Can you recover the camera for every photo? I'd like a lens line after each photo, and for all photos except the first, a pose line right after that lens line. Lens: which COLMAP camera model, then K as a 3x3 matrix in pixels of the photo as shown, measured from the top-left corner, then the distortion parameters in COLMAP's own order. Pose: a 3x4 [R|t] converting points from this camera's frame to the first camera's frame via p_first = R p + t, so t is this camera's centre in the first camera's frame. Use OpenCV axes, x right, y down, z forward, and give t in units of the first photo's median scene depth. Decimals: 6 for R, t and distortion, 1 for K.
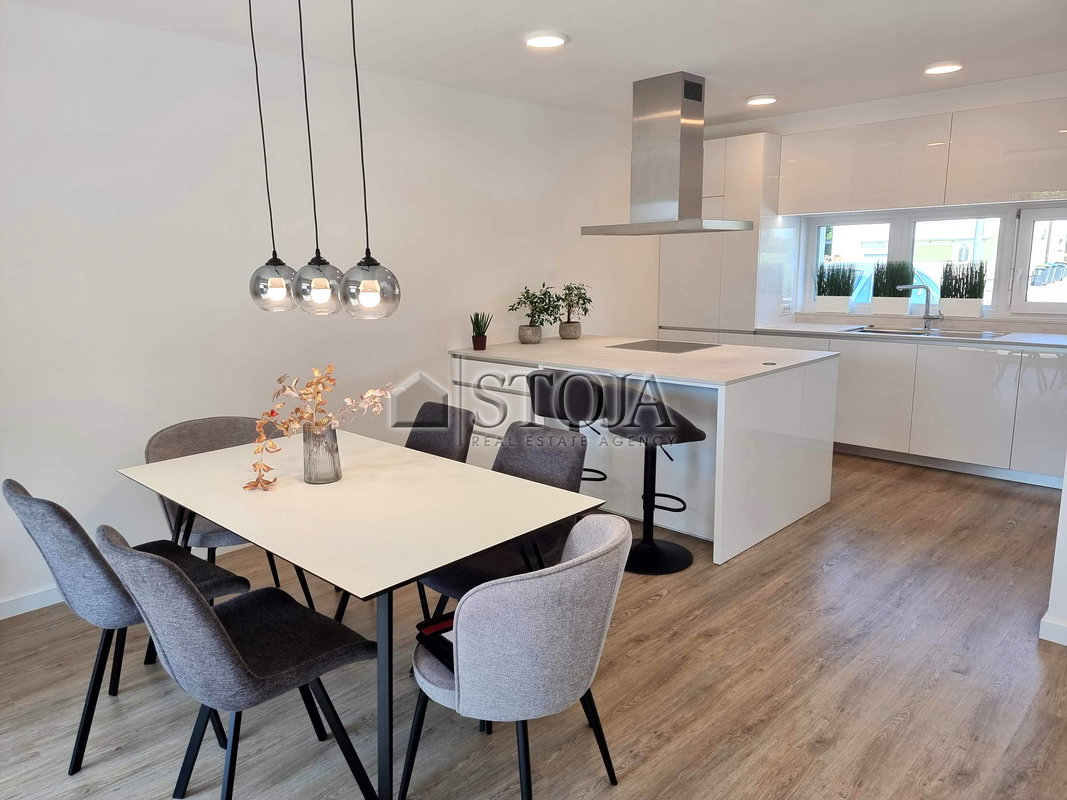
lens RADIAL K [[752.5, 0, 533.5], [0, 752.5, 400.0], [0, 0, 1]] dist [-0.005848, -0.001127]
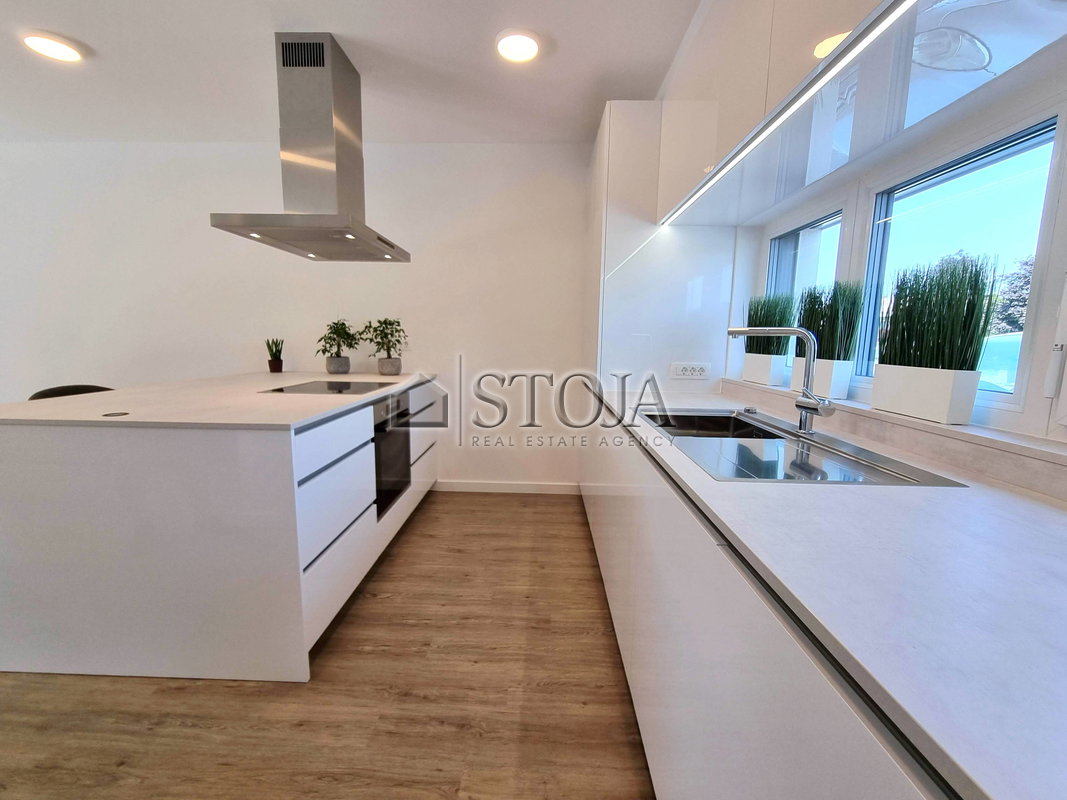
lens RADIAL K [[484.2, 0, 533.5], [0, 484.2, 400.0], [0, 0, 1]] dist [0.002595, 0.000674]
pose [[0.683984, 0.125876, -0.718555, 0.692055], [-0.172052, 0.985049, 0.008785, -0.098568], [0.708917, 0.117620, 0.695415, 0.782860]]
